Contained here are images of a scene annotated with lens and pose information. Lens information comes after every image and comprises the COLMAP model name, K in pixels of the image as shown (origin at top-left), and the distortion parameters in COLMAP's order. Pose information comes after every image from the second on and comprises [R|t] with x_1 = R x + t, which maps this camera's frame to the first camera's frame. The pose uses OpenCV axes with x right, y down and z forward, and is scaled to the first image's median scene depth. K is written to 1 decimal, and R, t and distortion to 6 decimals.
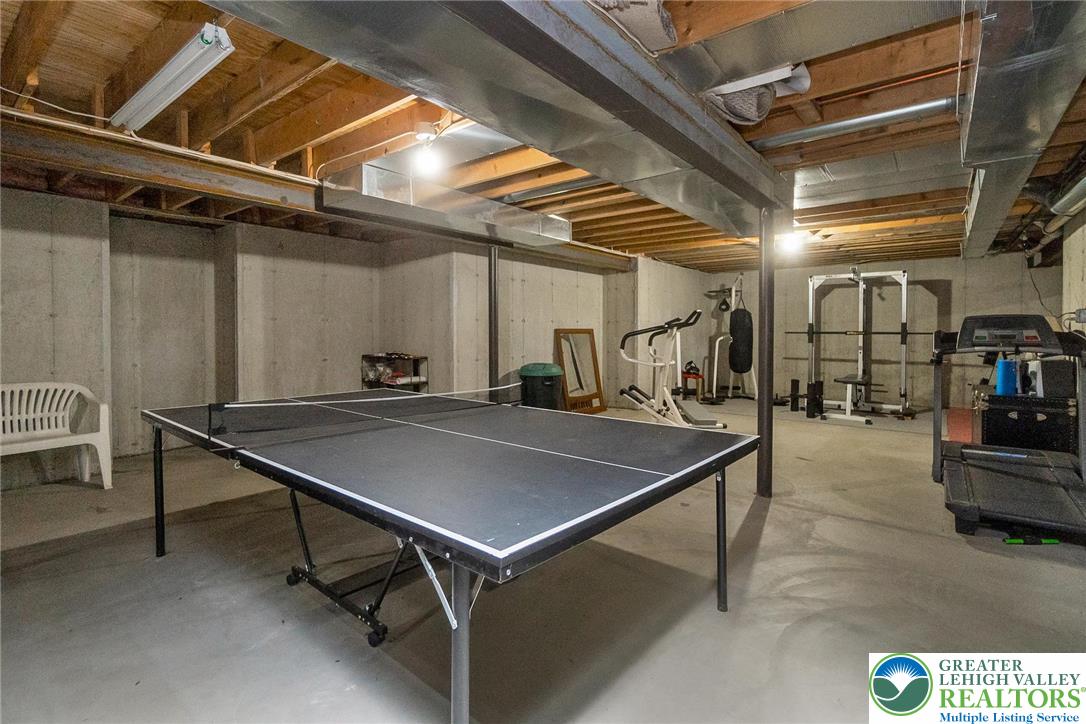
lens RADIAL K [[496.9, 0, 543.7], [0, 496.9, 343.4], [0, 0, 1]] dist [0.002303, 0.000195]
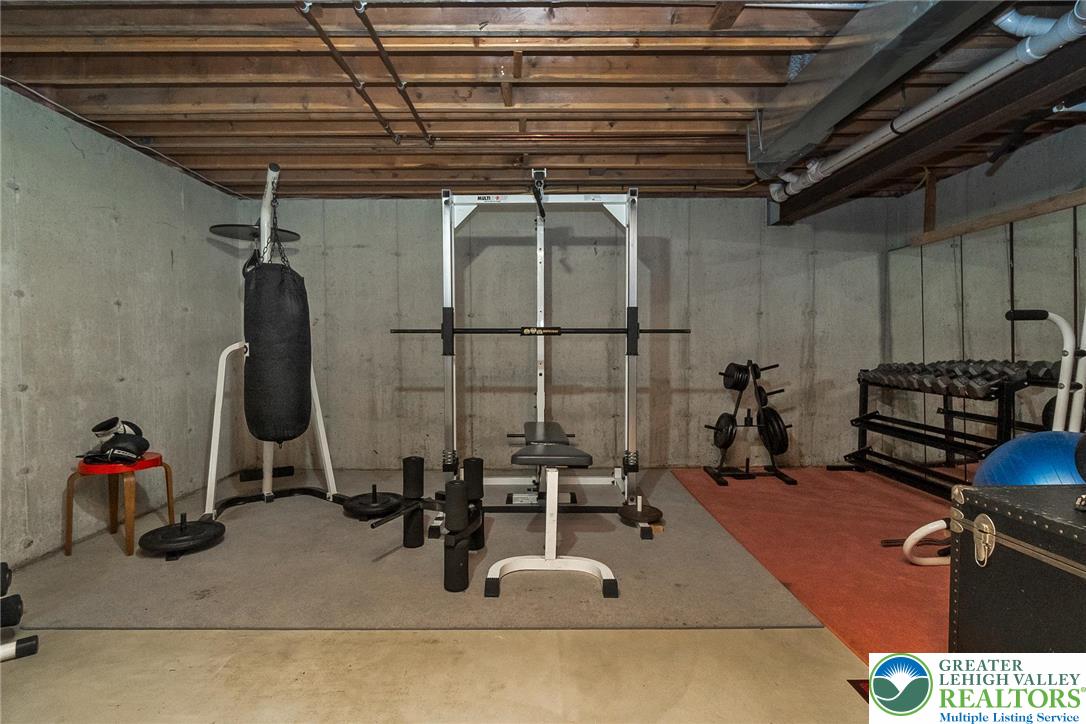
lens RADIAL K [[506.7, 0, 538.8], [0, 506.7, 356.3], [0, 0, 1]] dist [0.000990, 0.000028]
pose [[0.776651, -0.012518, 0.629807, 0.319740], [0.021442, 0.999749, -0.006570, 0.004846], [-0.629566, 0.018606, 0.776724, 0.606875]]
